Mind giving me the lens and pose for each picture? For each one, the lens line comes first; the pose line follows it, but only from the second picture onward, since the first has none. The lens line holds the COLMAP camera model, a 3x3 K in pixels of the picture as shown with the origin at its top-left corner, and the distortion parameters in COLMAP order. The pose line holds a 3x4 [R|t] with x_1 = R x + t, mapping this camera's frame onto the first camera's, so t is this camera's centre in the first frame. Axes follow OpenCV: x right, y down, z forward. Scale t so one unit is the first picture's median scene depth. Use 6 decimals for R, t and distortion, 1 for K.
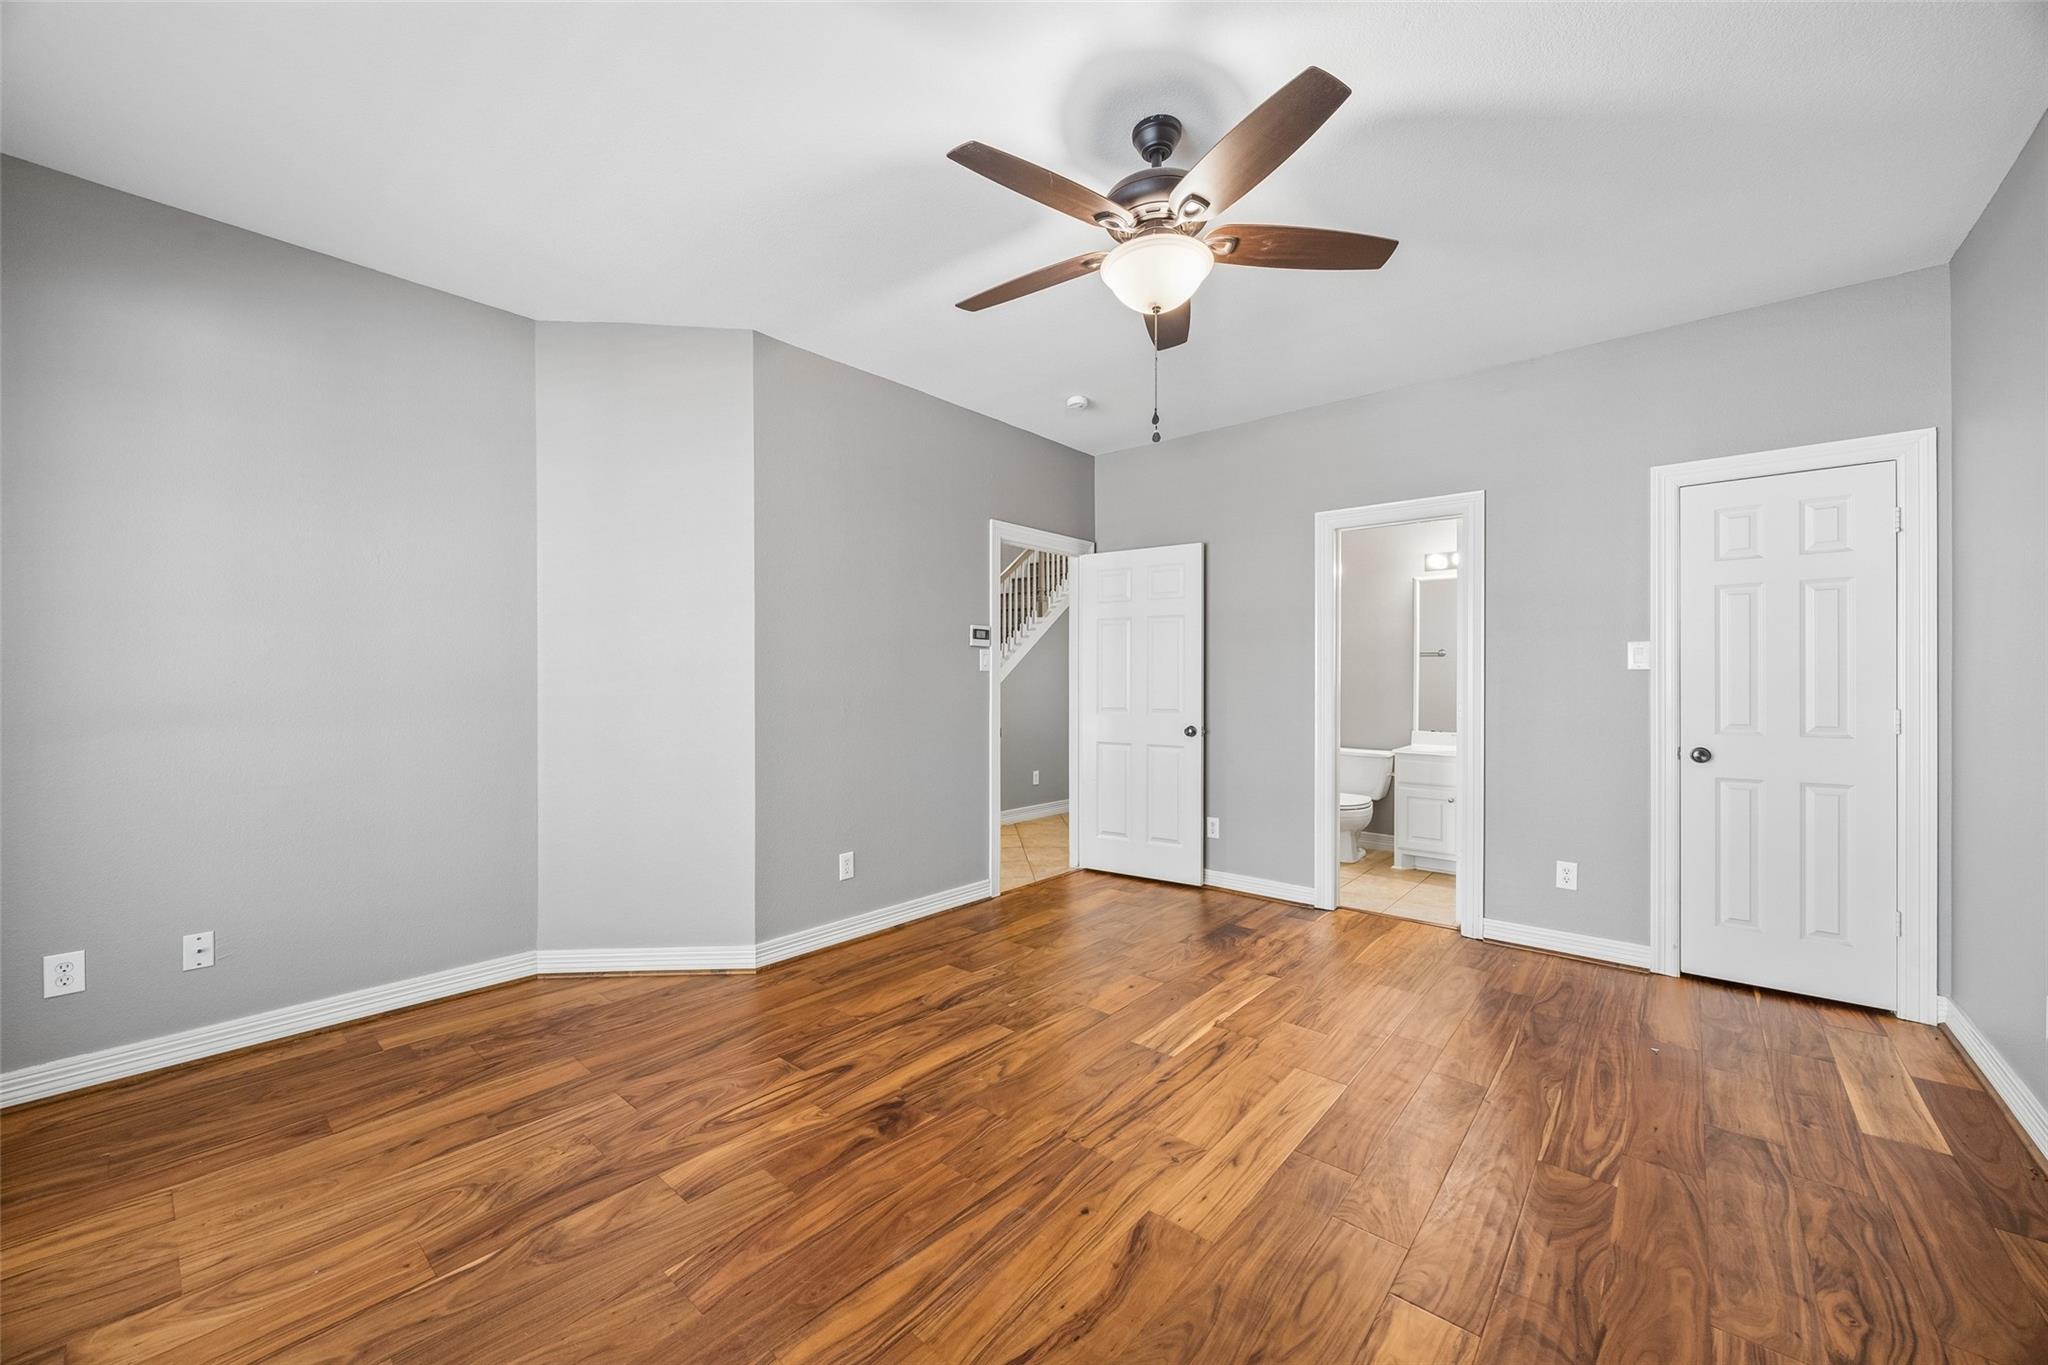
lens RADIAL K [[779.2, 0, 1024.1], [0, 779.2, 682.2], [0, 0, 1]] dist [-0.003615, -0.000200]
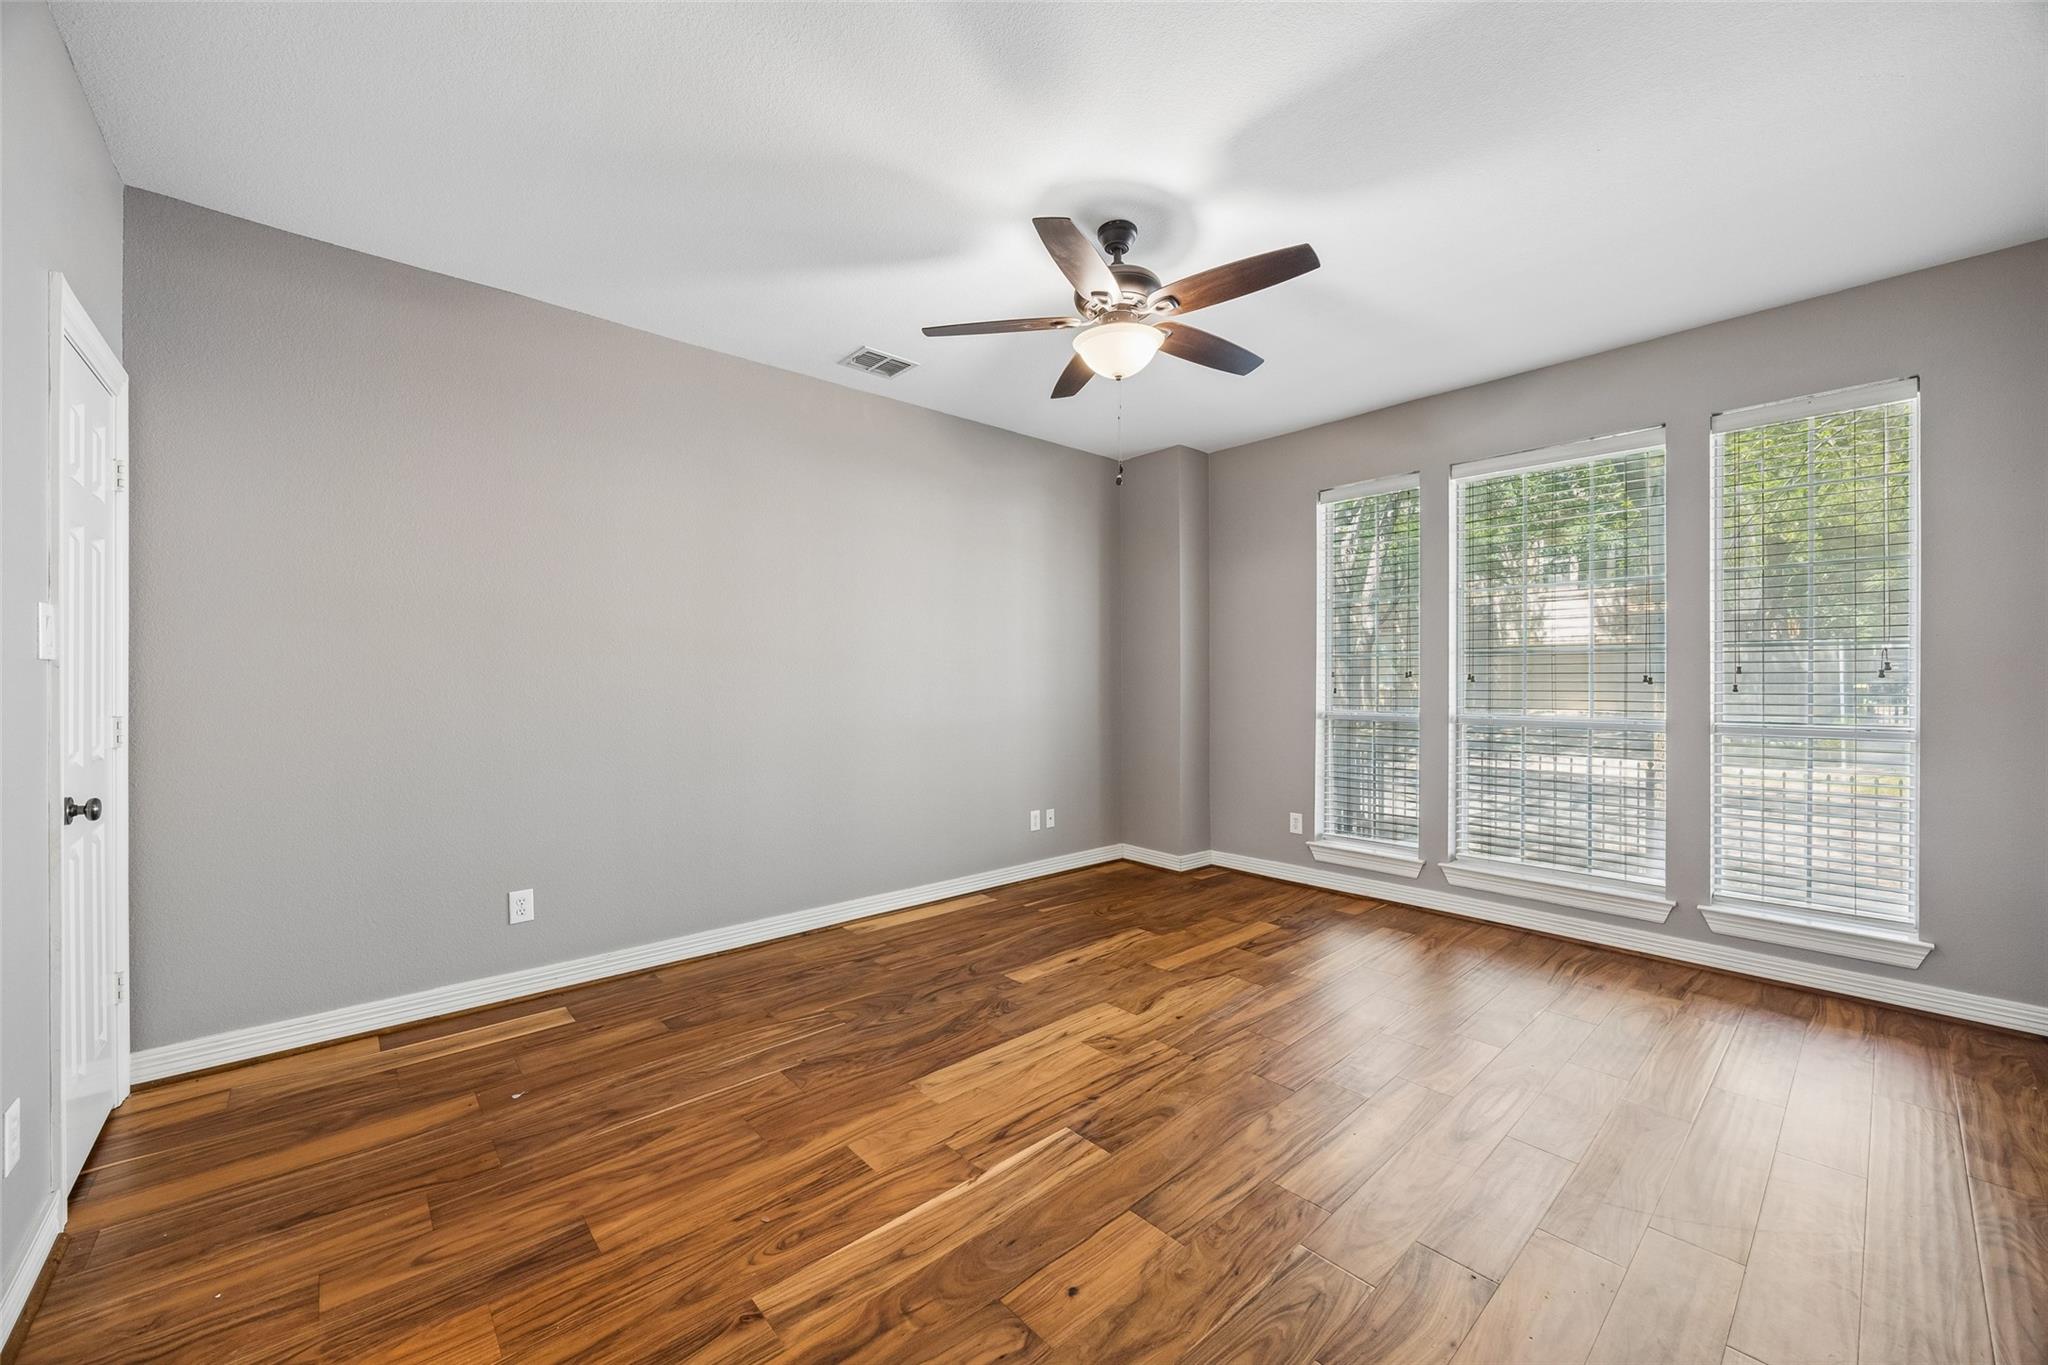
lens RADIAL K [[779.2, 0, 1022.6], [0, 779.2, 676.8], [0, 0, 1]] dist [-0.003615, -0.000200]
pose [[-0.990403, -0.000471, 0.138207, 0.123924], [-0.000007, 0.999994, 0.003360, -0.007712], [-0.138208, 0.003326, -0.990398, 1.853600]]
